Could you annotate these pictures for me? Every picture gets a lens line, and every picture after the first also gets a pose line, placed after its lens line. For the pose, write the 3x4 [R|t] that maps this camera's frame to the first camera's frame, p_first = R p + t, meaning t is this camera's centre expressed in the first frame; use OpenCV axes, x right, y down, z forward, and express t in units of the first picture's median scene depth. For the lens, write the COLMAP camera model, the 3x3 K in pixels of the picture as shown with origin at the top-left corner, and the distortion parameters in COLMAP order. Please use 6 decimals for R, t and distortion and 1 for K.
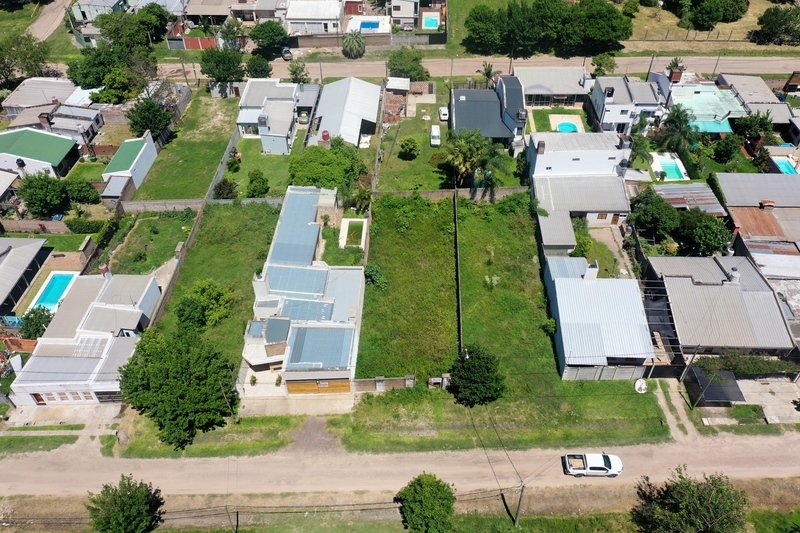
lens RADIAL K [[633.5, 0, 400.0], [0, 633.5, 266.5], [0, 0, 1]] dist [-0.000611, 0.000545]
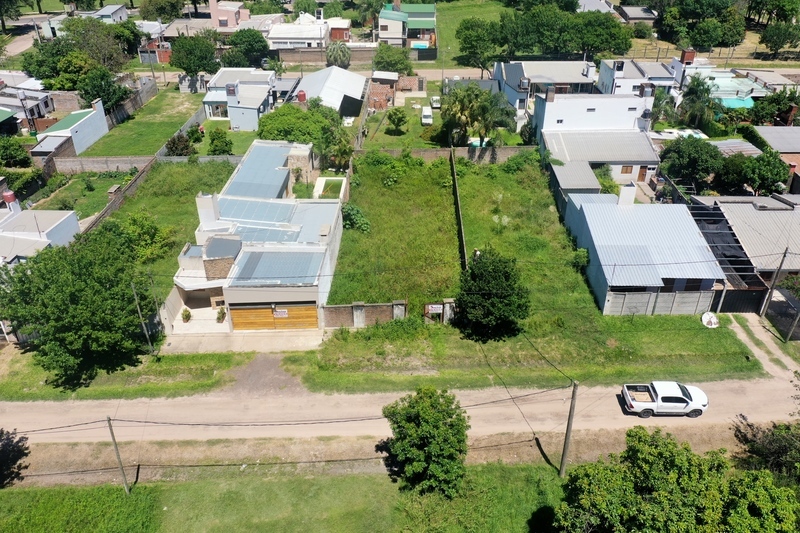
lens RADIAL K [[633.5, 0, 400.0], [0, 633.5, 266.5], [0, 0, 1]] dist [-0.000611, 0.000545]
pose [[0.999859, -0.002495, 0.016607, 0.003499], [0.005930, 0.977652, -0.210144, 0.234635], [-0.015711, 0.210213, 0.977529, 0.221763]]
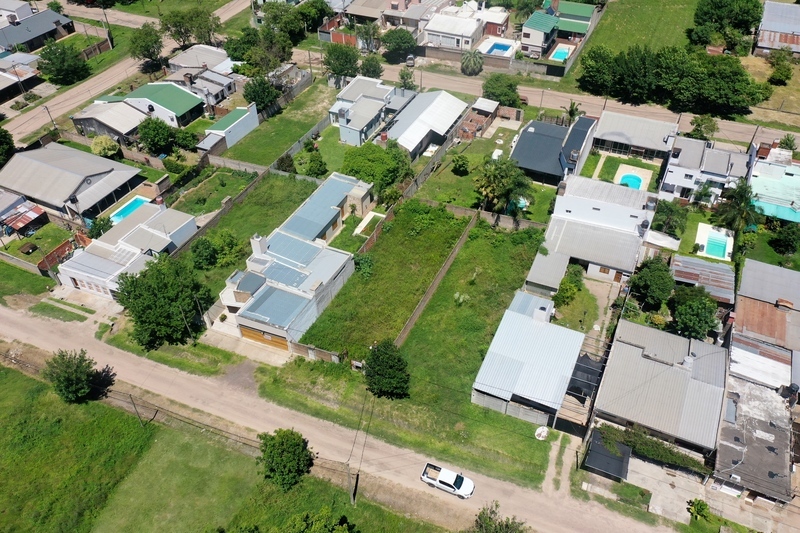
lens RADIAL K [[633.5, 0, 400.0], [0, 633.5, 266.5], [0, 0, 1]] dist [-0.000611, 0.000545]
pose [[0.918269, 0.261574, -0.297257, 0.336754], [-0.266432, 0.963534, 0.024822, -0.026205], [0.292910, 0.056406, 0.954475, -0.036386]]
